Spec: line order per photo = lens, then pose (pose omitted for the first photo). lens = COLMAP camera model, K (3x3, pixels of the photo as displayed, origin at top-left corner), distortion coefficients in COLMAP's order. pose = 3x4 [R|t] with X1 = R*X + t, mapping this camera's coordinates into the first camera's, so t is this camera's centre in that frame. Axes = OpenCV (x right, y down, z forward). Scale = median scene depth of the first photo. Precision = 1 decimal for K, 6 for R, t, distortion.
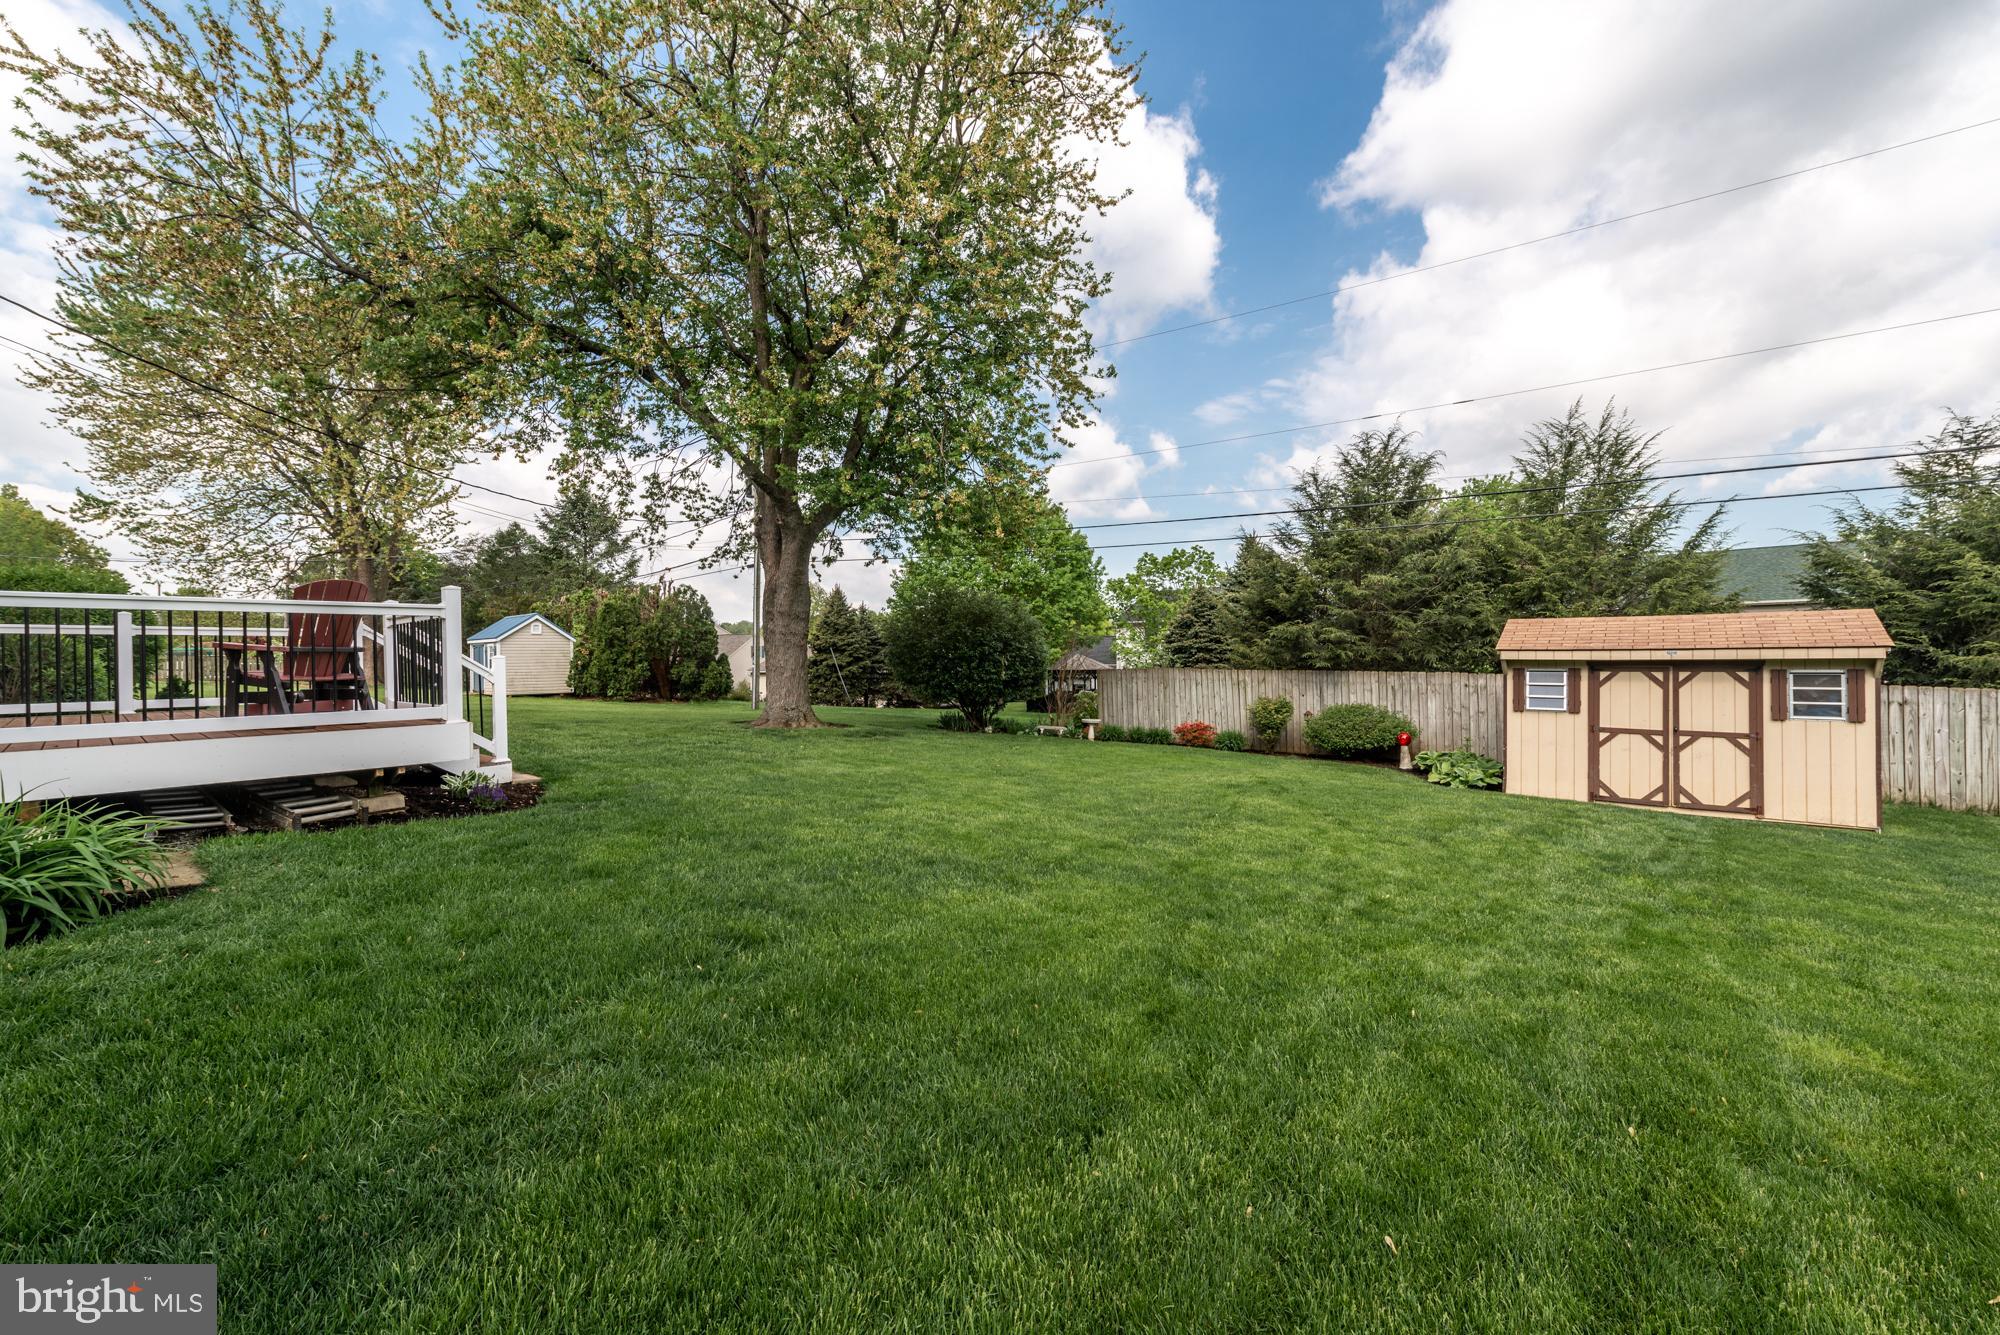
lens RADIAL K [[806.9, 0, 1001.4], [0, 806.9, 657.9], [0, 0, 1]] dist [0.009492, -0.005940]
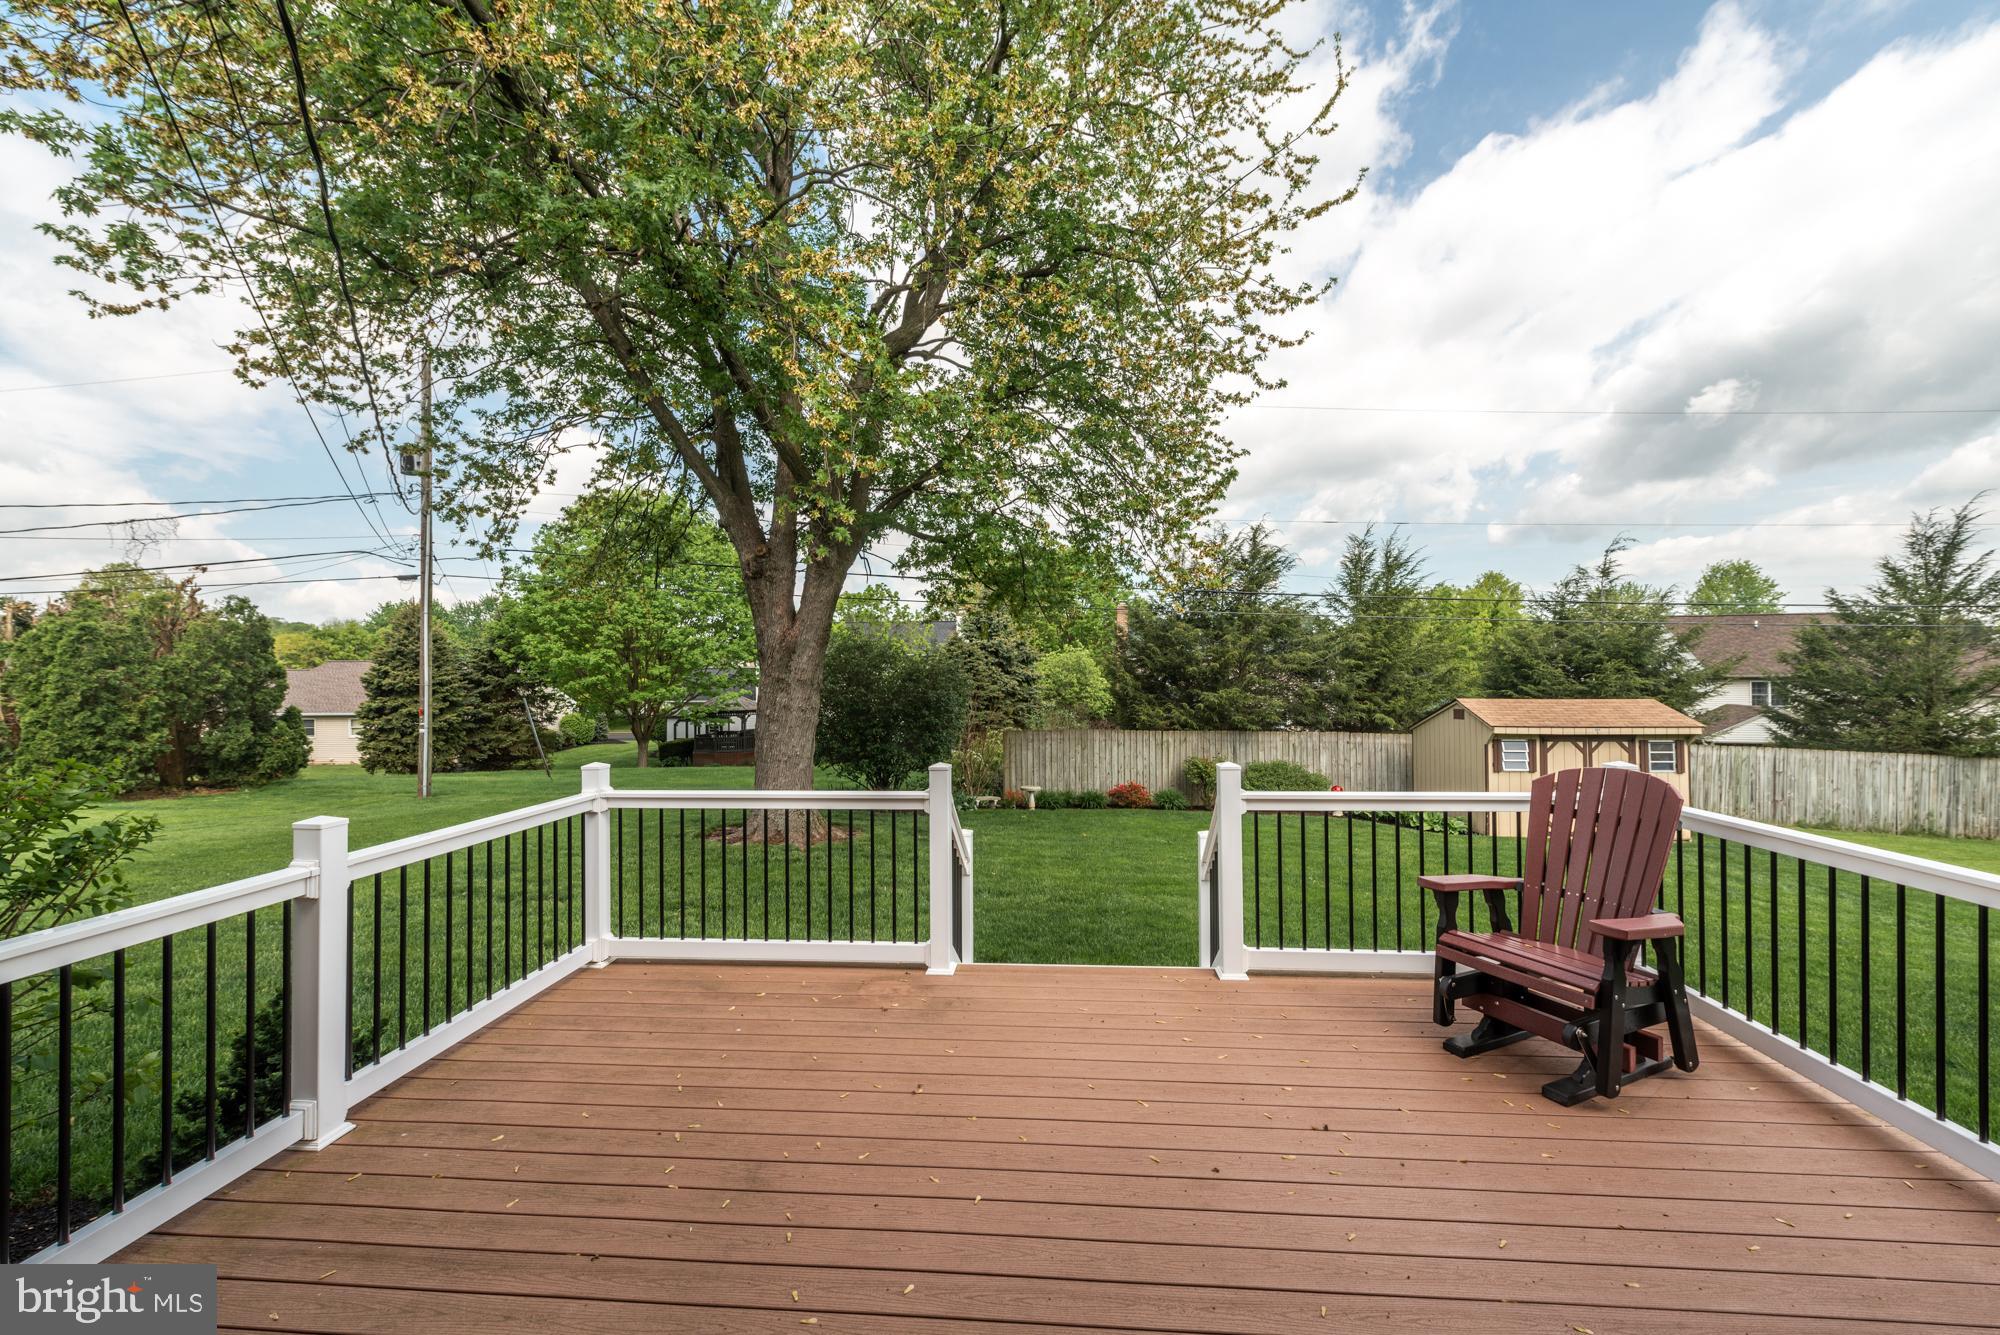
lens RADIAL K [[806.9, 0, 1001.4], [0, 806.9, 657.9], [0, 0, 1]] dist [0.009492, -0.005940]
pose [[0.792264, 0.018291, 0.609905, -0.688376], [-0.004473, 0.999698, -0.024172, -0.072640], [-0.610162, 0.016423, 0.792106, 0.379619]]
